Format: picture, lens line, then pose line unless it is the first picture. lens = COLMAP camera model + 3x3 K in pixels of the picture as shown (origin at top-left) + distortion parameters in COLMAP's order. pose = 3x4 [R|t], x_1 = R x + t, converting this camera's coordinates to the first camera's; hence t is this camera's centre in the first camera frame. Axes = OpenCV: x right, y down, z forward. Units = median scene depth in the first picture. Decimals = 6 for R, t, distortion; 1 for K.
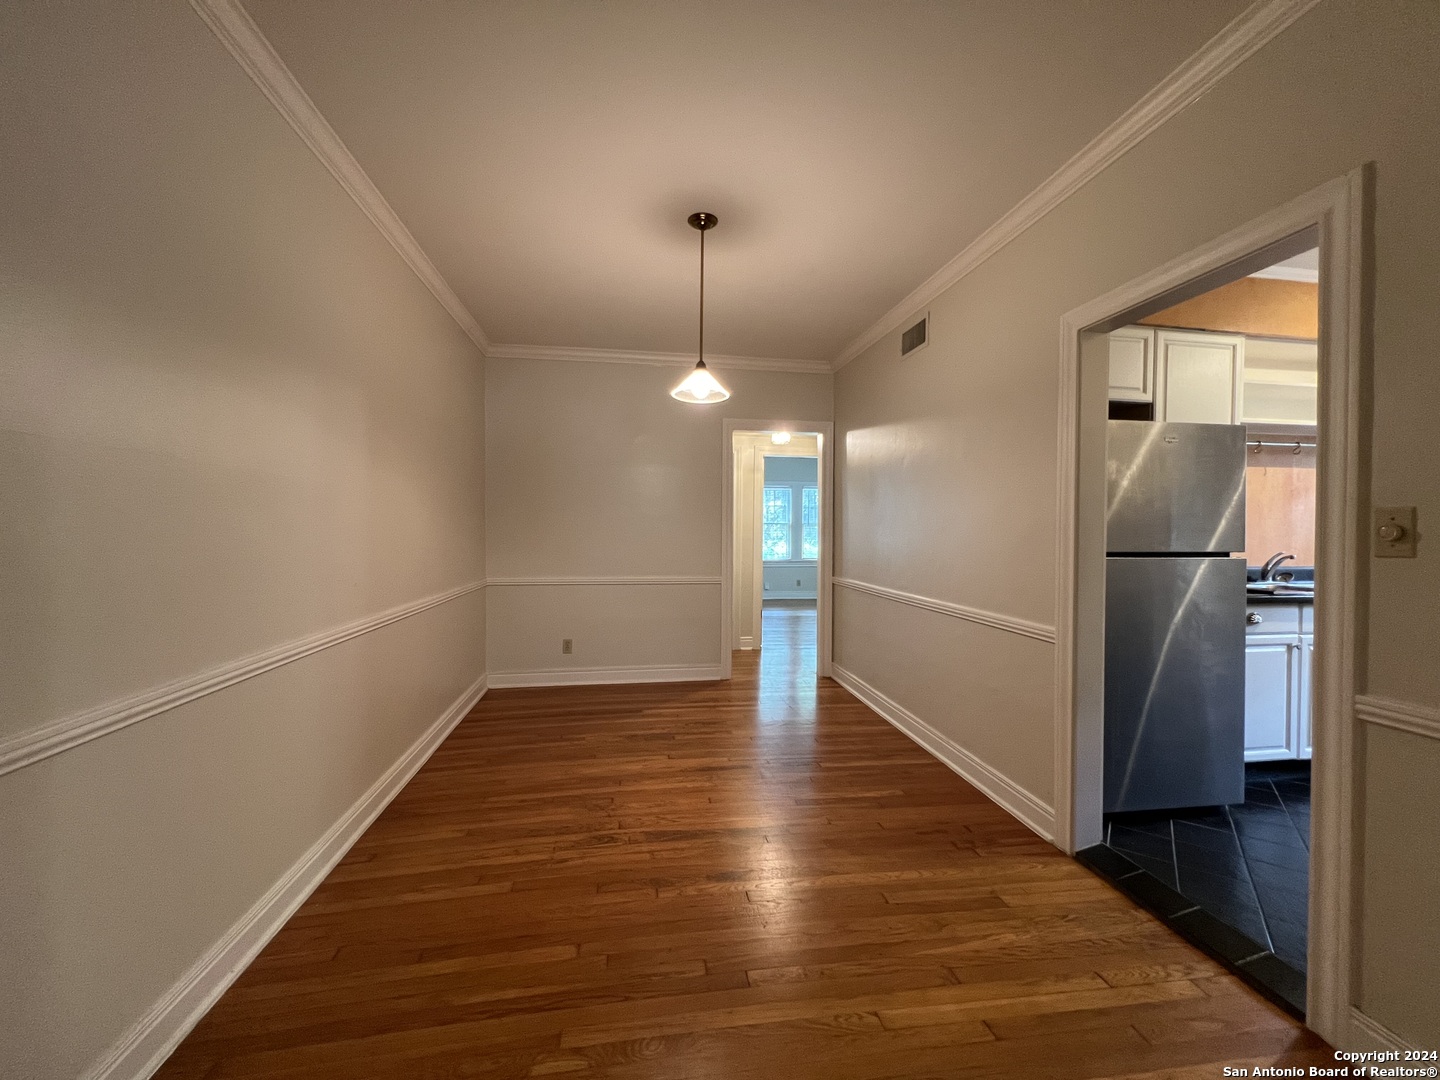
lens RADIAL K [[575.1, 0, 720.0], [0, 575.1, 540.0], [0, 0, 1]] dist [-0.001057, -0.000017]
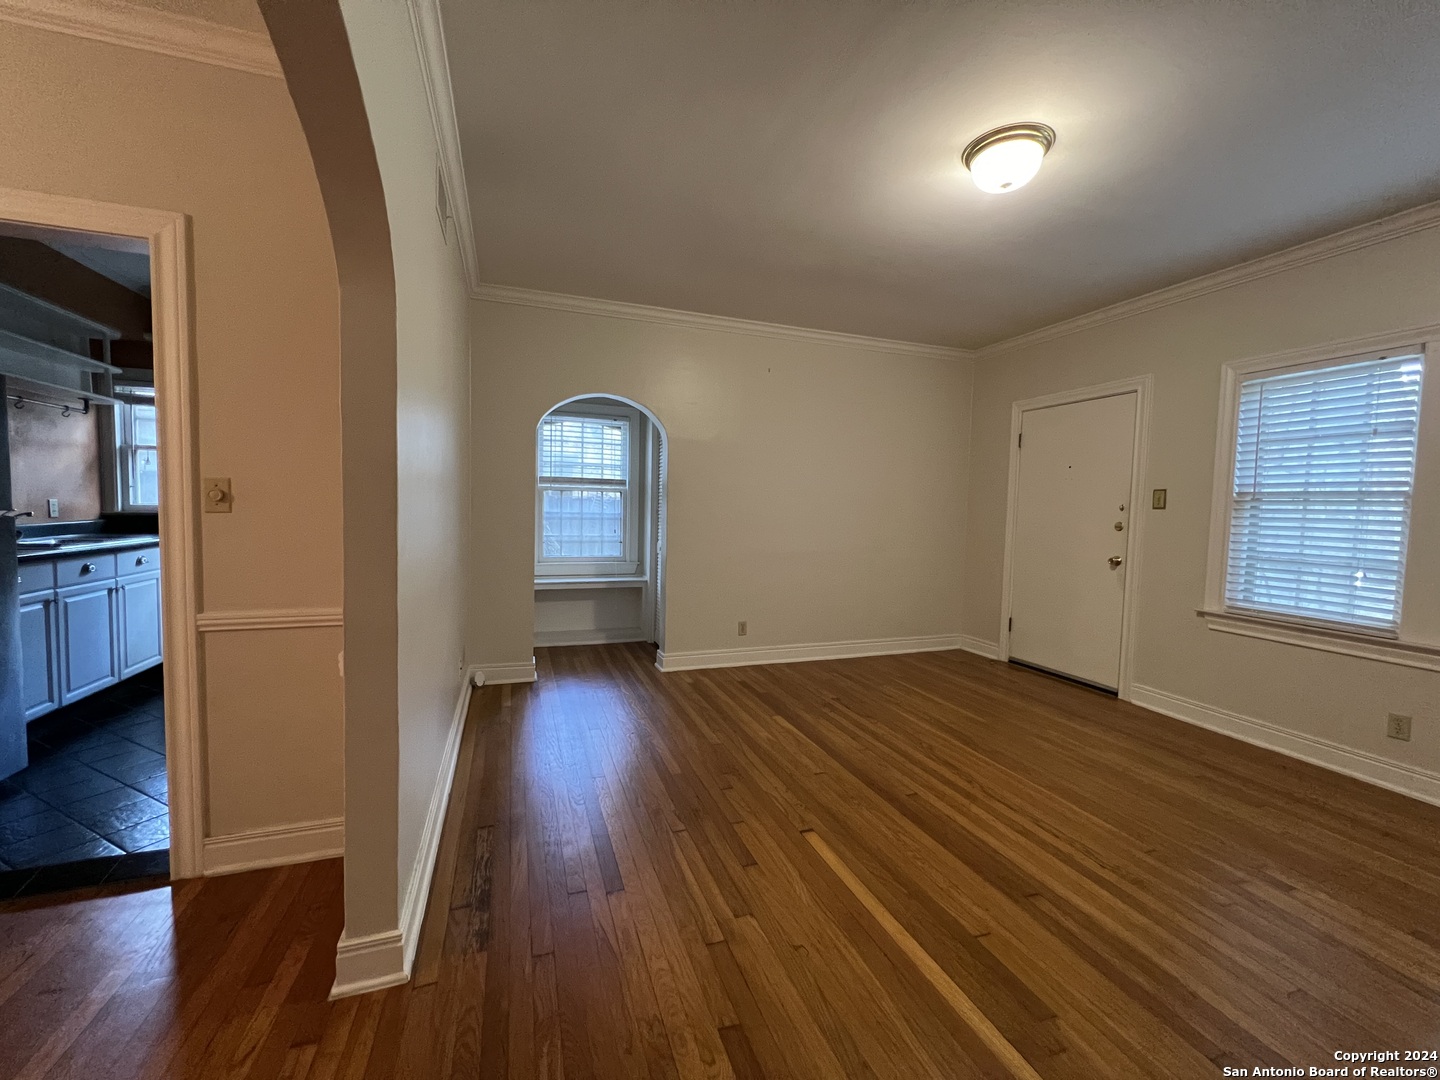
lens RADIAL K [[578.0, 0, 717.8], [0, 578.0, 536.8], [0, 0, 1]] dist [-0.001191, 0.000187]
pose [[-0.182496, -0.062481, 0.981219, -0.135376], [-0.009887, 0.998045, 0.061714, -0.003085], [-0.983157, 0.001561, -0.182757, 0.011189]]
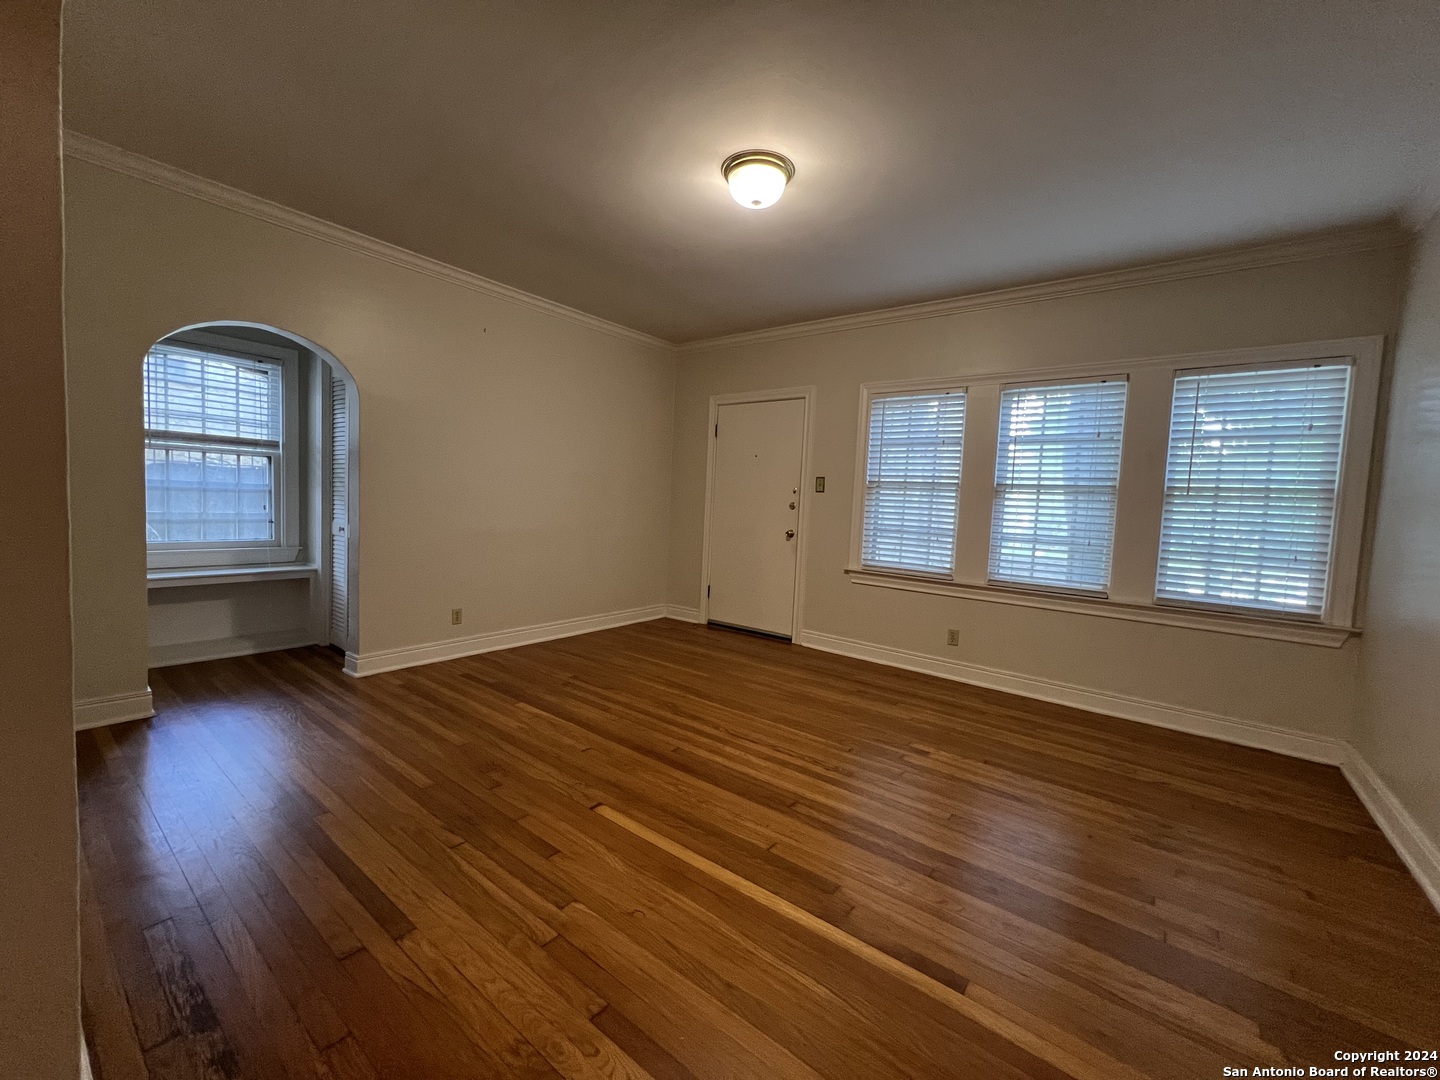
lens RADIAL K [[578.0, 0, 717.8], [0, 578.0, 536.8], [0, 0, 1]] dist [-0.001191, 0.000187]
pose [[-0.681907, -0.083620, 0.726643, -0.088097], [-0.038965, 0.996186, 0.078073, 0.007698], [-0.730400, 0.024925, -0.682565, 0.099787]]
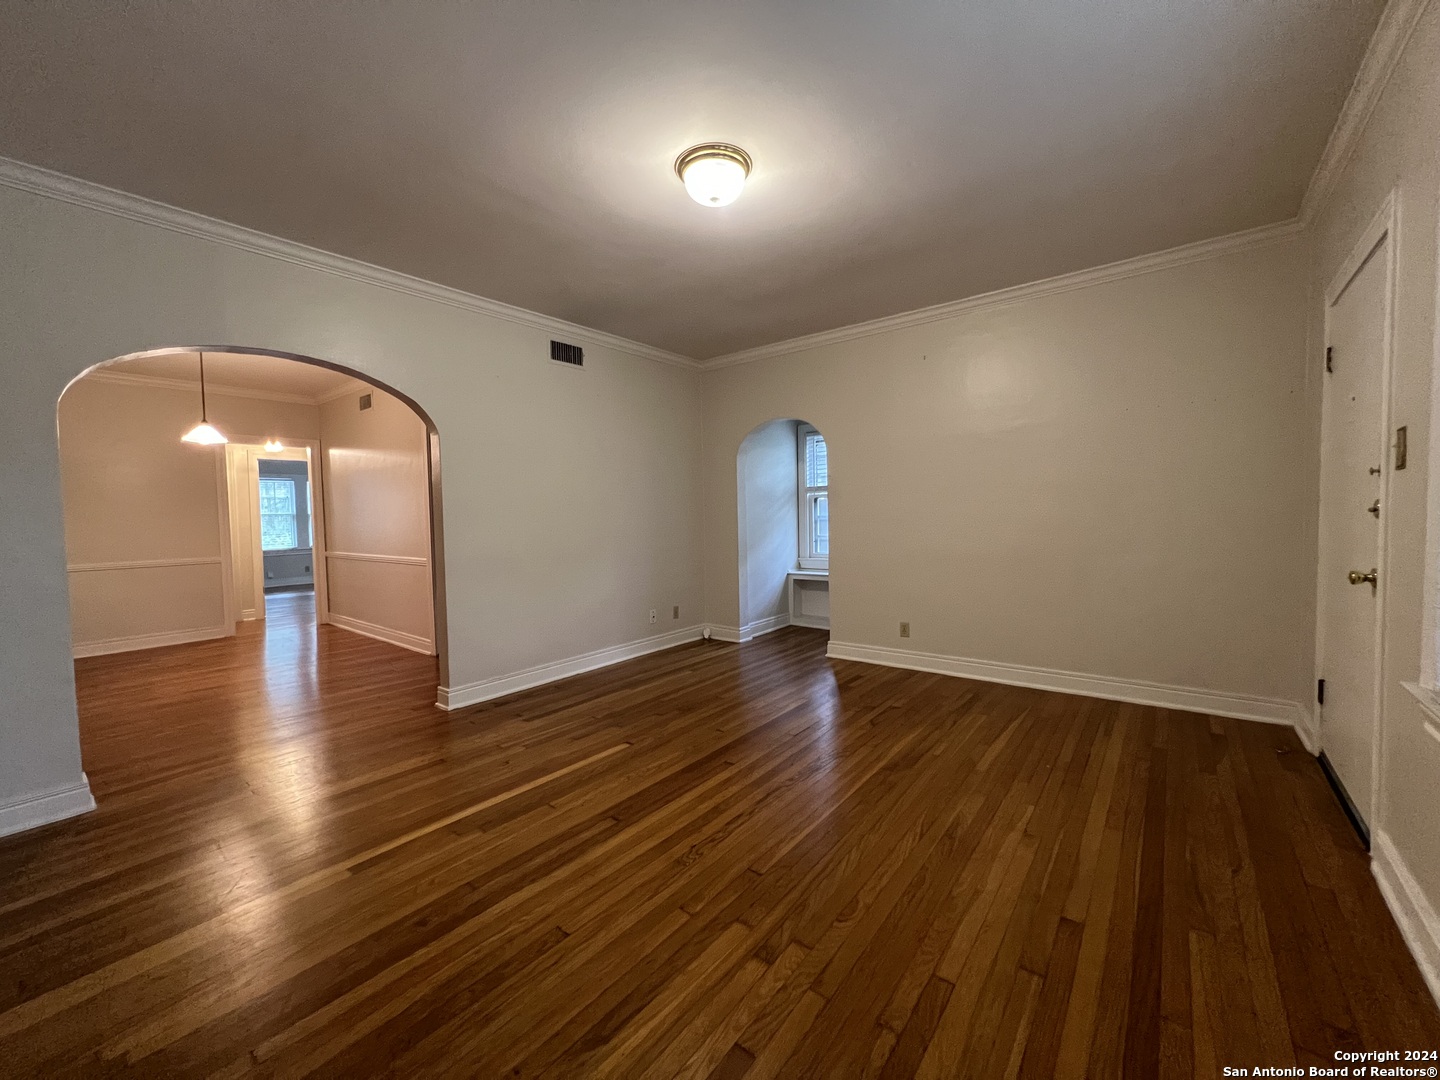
lens RADIAL K [[575.1, 0, 720.0], [0, 575.1, 540.0], [0, 0, 1]] dist [-0.001057, -0.000017]
pose [[0.735241, -0.050207, 0.675944, -0.044523], [0.035145, 0.998735, 0.035956, 0.019910], [-0.676894, -0.002680, 0.736075, -0.715660]]
